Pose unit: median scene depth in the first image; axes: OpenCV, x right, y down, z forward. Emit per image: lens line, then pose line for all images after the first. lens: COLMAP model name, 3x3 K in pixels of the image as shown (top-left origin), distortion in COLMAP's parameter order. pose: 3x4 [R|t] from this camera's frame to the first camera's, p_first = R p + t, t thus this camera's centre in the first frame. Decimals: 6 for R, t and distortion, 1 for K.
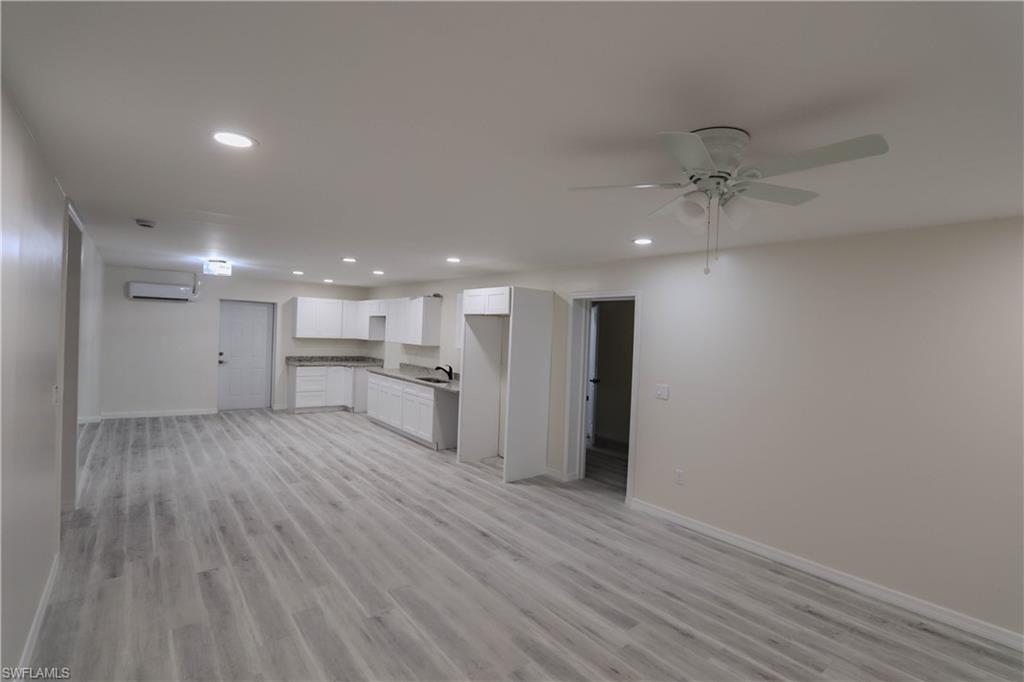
lens RADIAL K [[469.4, 0, 512.5], [0, 469.4, 365.4], [0, 0, 1]] dist [-0.003989, -0.000138]
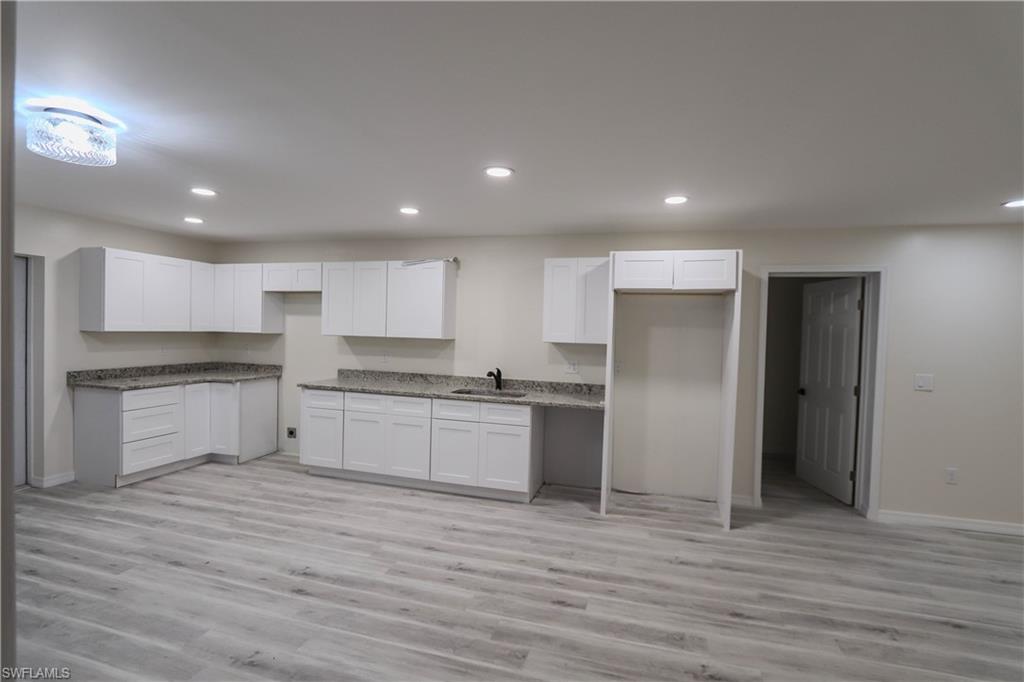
lens RADIAL K [[469.7, 0, 516.7], [0, 469.7, 354.2], [0, 0, 1]] dist [-0.012718, 0.000794]
pose [[0.812072, -0.047339, 0.581634, -0.763939], [0.046679, 0.998780, 0.016117, -0.044880], [-0.581687, 0.014062, 0.813291, 0.695438]]
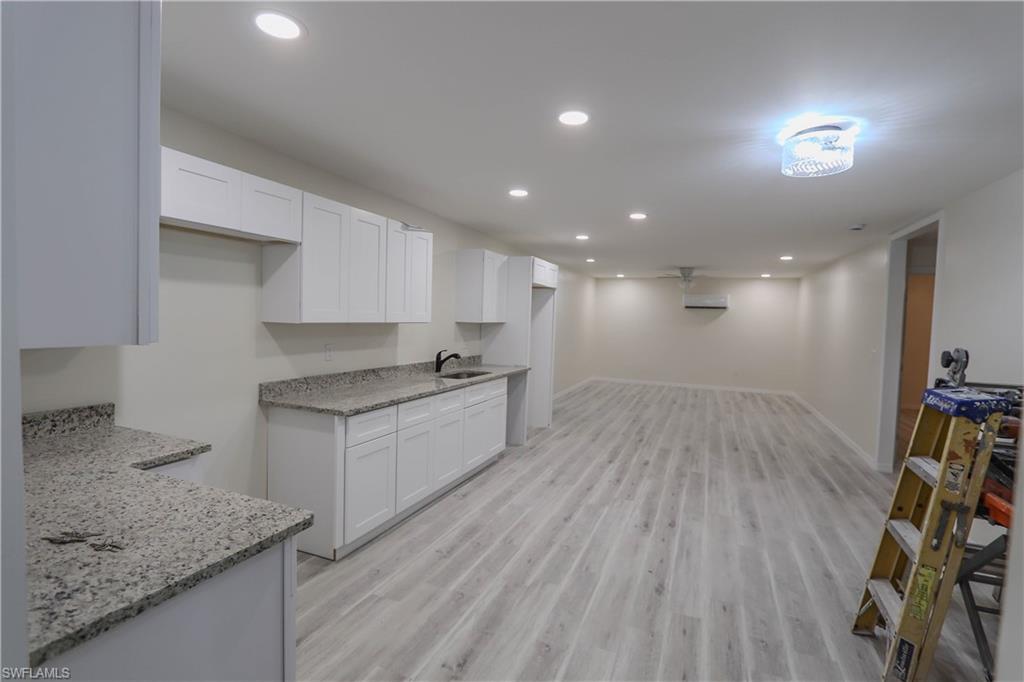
lens RADIAL K [[469.7, 0, 516.7], [0, 469.7, 354.2], [0, 0, 1]] dist [-0.012718, 0.000794]
pose [[-0.482984, -0.121753, 0.867123, -1.156048], [0.013264, 0.989155, 0.146275, -0.136882], [-0.875529, 0.082150, -0.476131, 1.878977]]
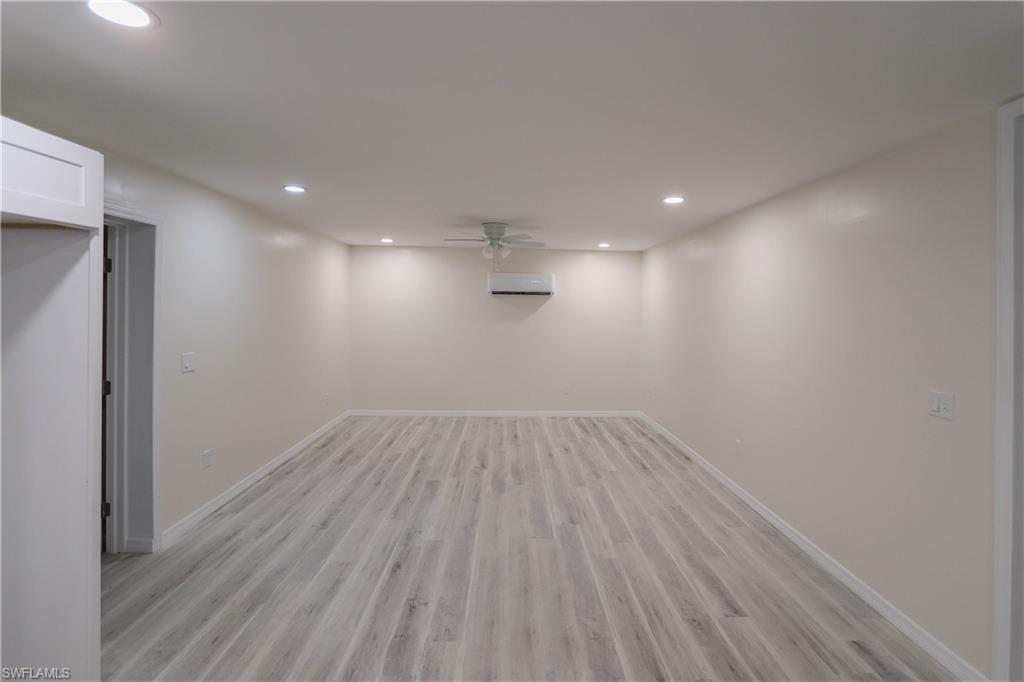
lens RADIAL K [[489.1, 0, 532.5], [0, 489.1, 320.4], [0, 0, 1]] dist [-0.000162, 0.000223]
pose [[-0.811931, -0.064455, 0.580184, -0.554212], [-0.005528, 0.994690, 0.102768, -0.091680], [-0.583727, 0.080233, -0.807976, 1.236029]]
